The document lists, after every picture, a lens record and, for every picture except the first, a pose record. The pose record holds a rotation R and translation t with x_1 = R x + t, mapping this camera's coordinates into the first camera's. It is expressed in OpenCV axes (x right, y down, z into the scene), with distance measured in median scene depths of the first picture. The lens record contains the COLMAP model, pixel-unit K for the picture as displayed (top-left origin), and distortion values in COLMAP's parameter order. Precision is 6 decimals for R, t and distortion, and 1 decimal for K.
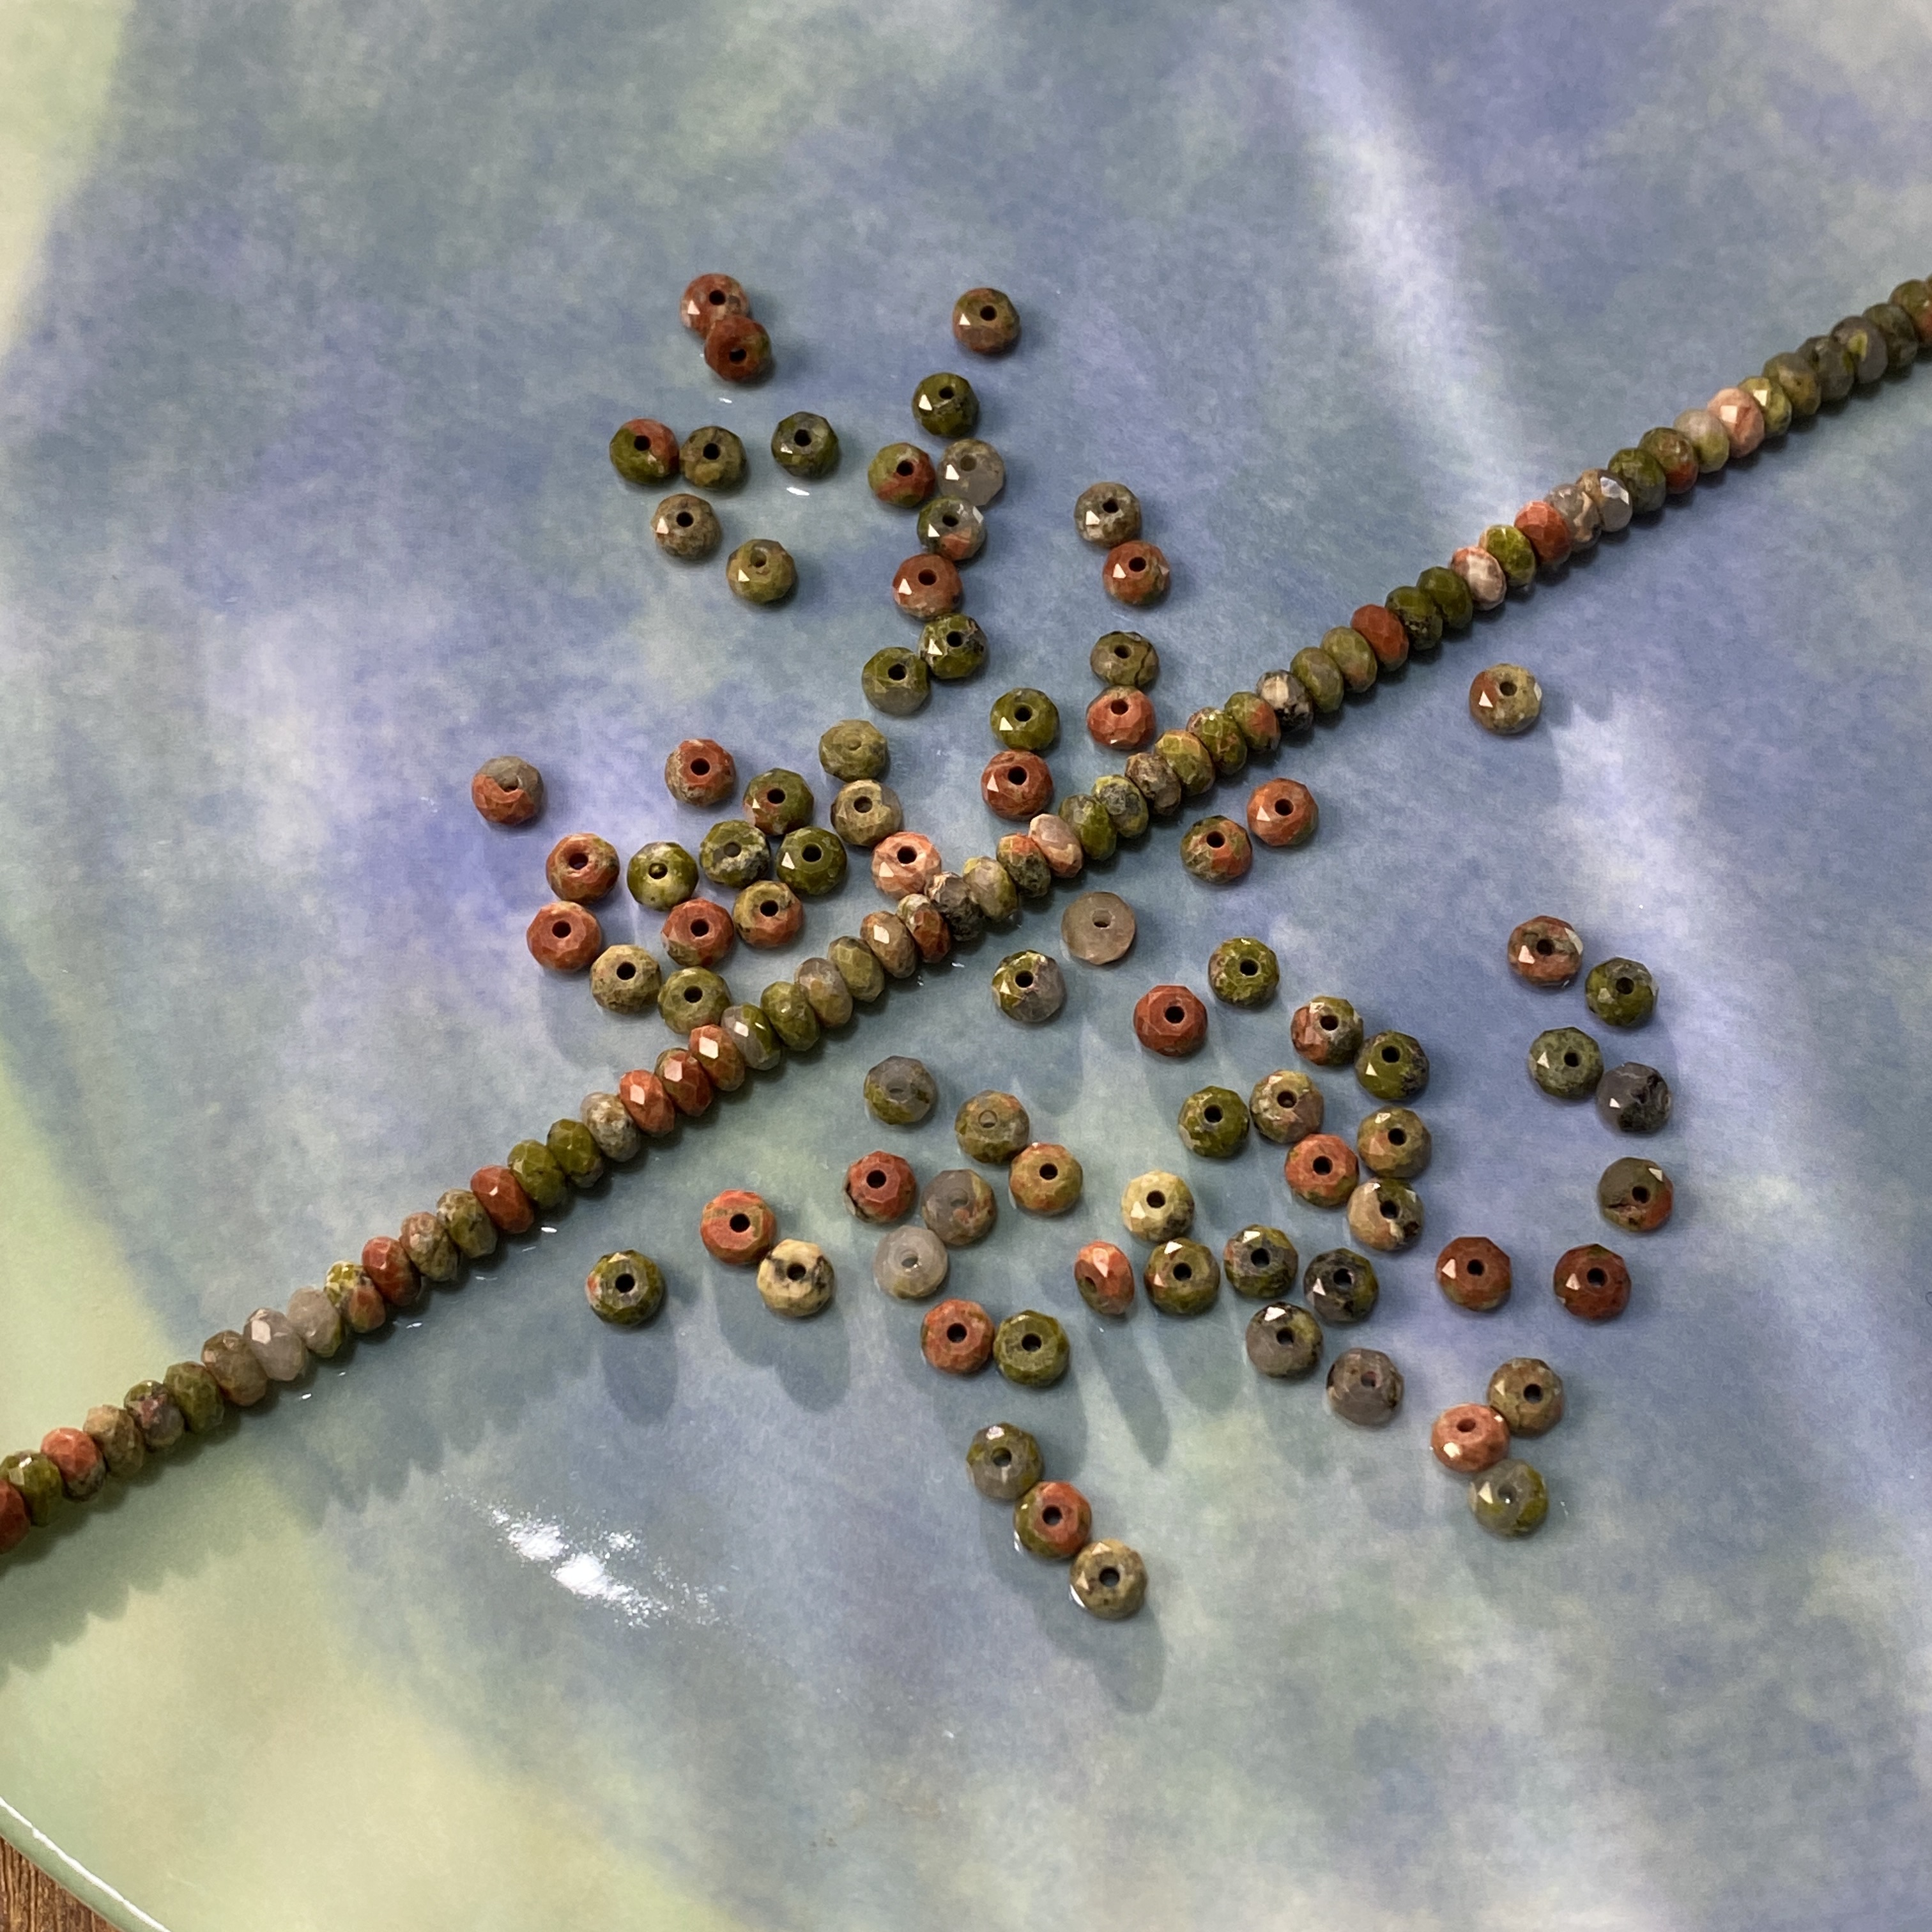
lens RADIAL K [[3064.0, 0, 972.9], [0, 3064.0, 952.5], [0, 0, 1]] dist [0.238902, -0.912734]
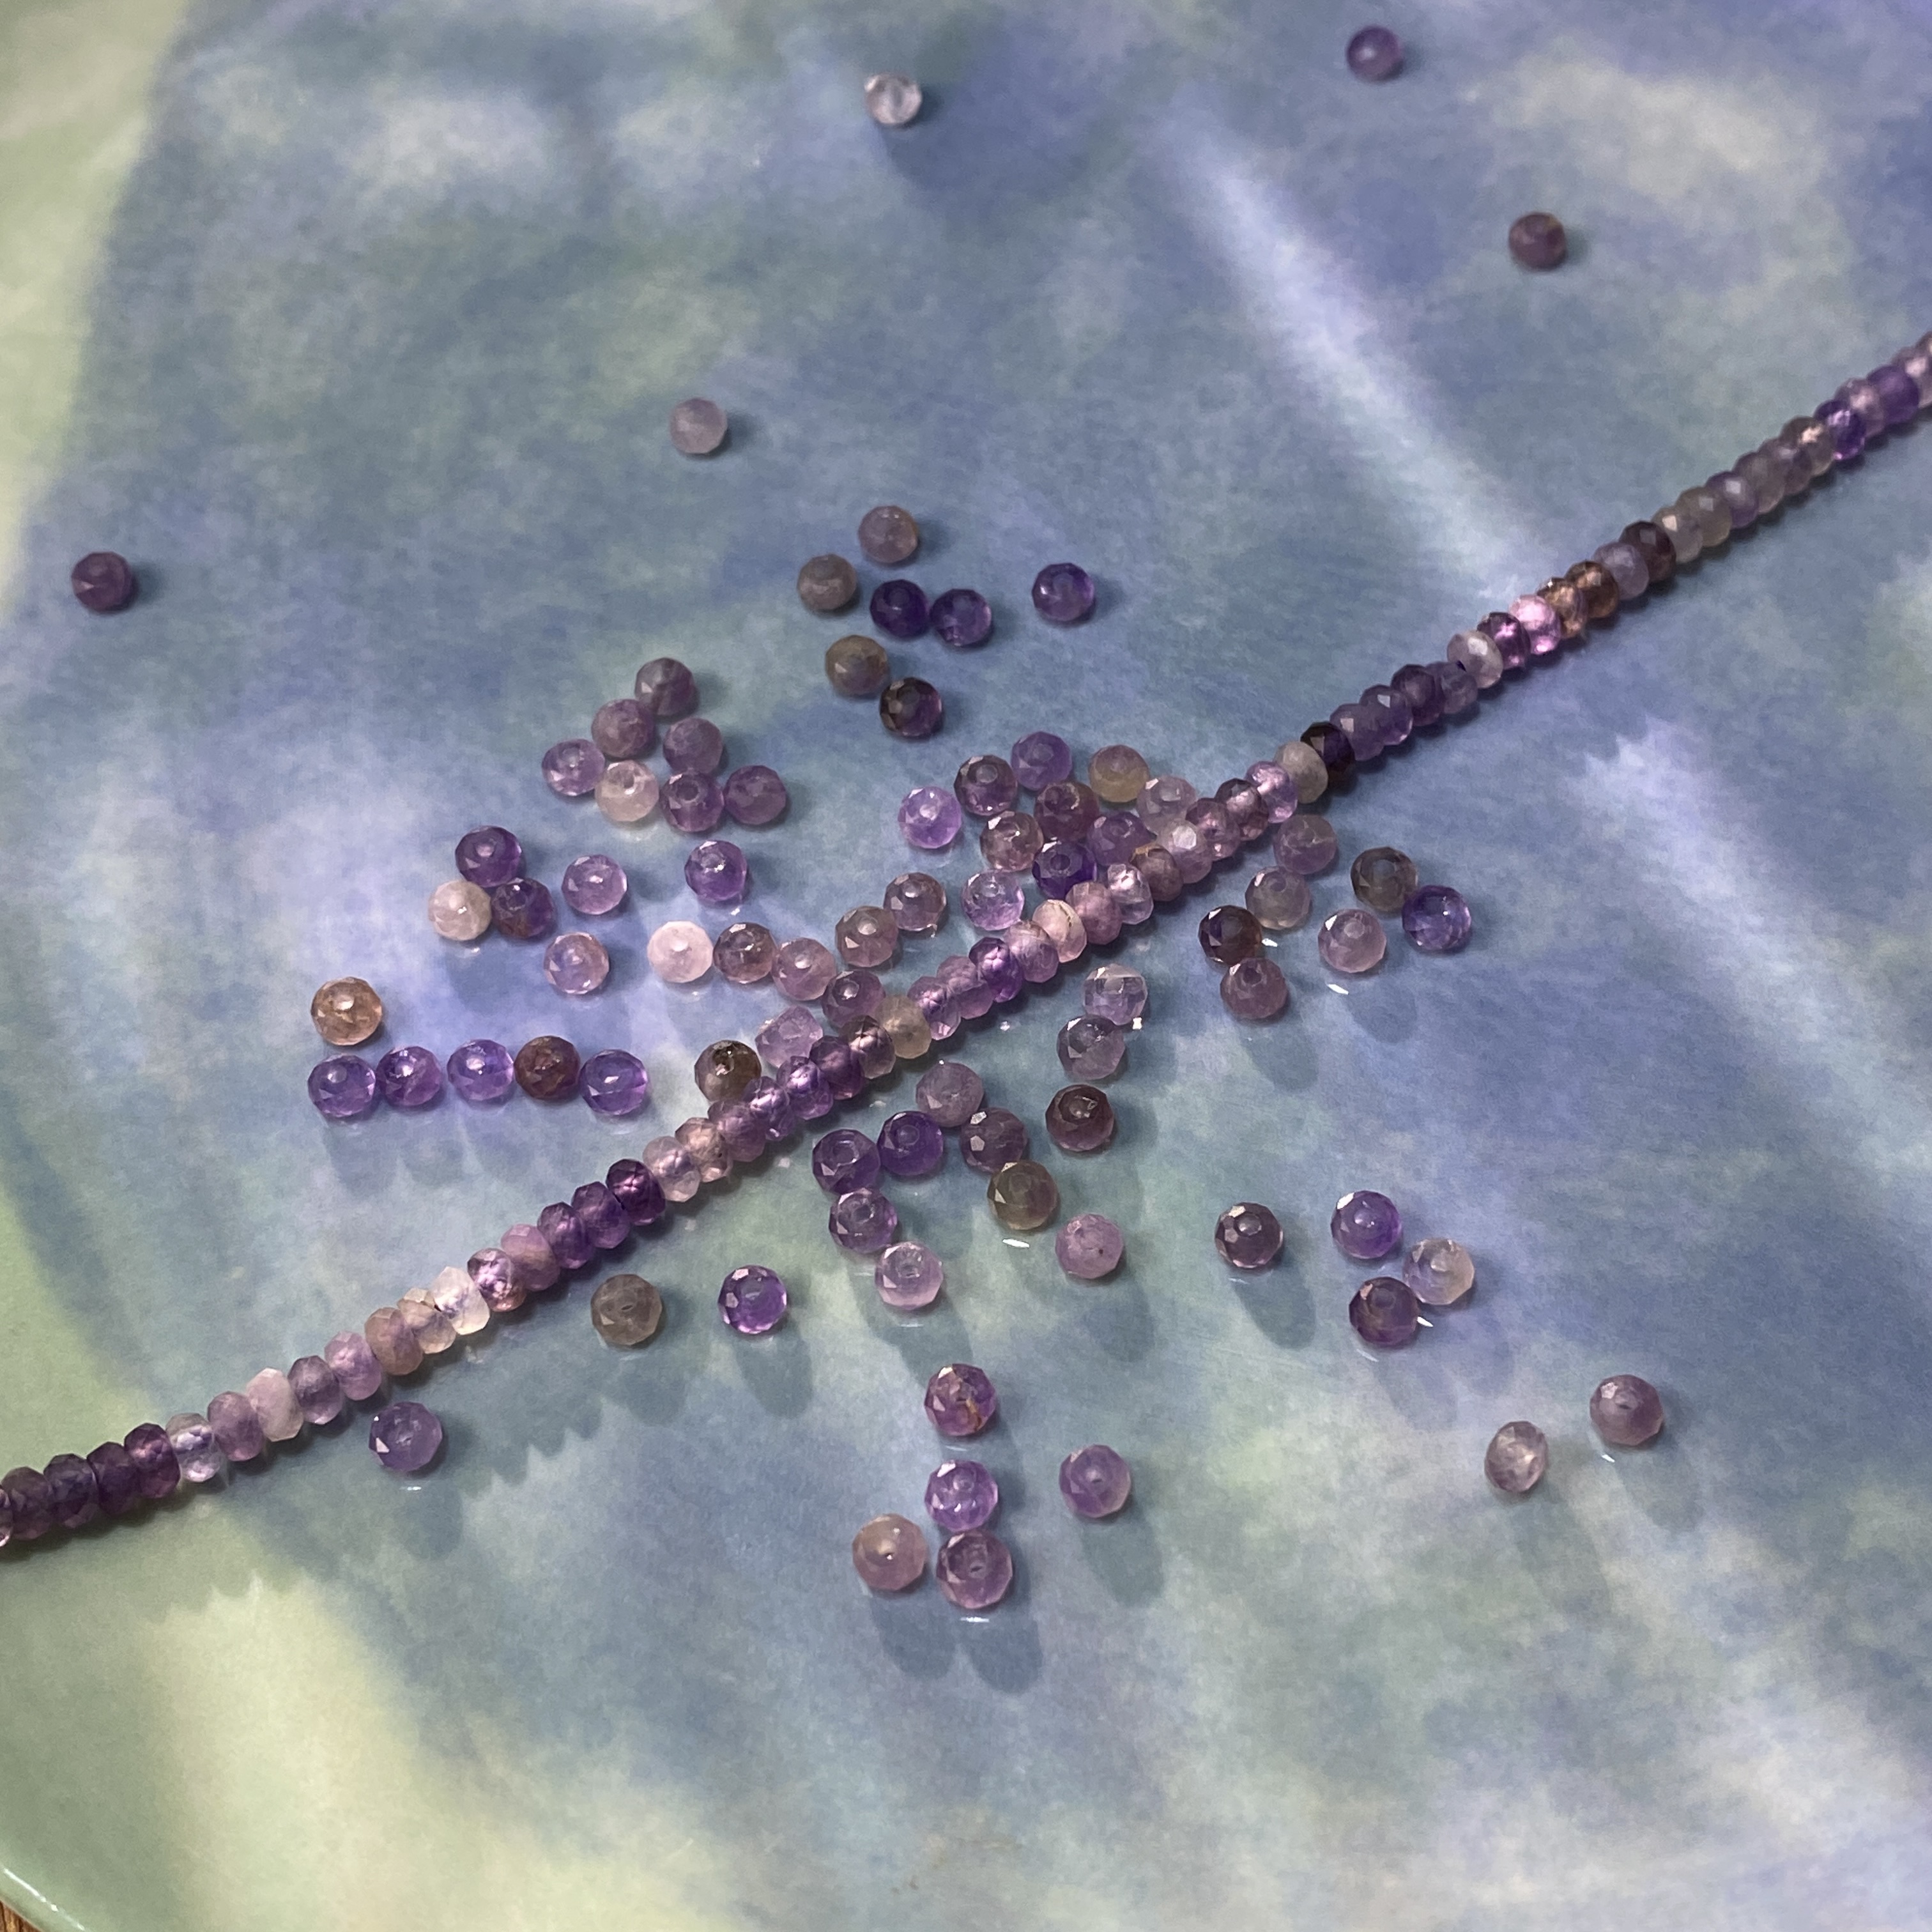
lens RADIAL K [[3064.0, 0, 972.9], [0, 3064.0, 952.5], [0, 0, 1]] dist [0.238902, -0.912734]
pose [[0.992547, -0.121443, 0.010114, -0.000709], [0.121121, 0.973962, -0.191645, 0.162858], [0.013424, 0.191441, 0.981412, -0.023603]]
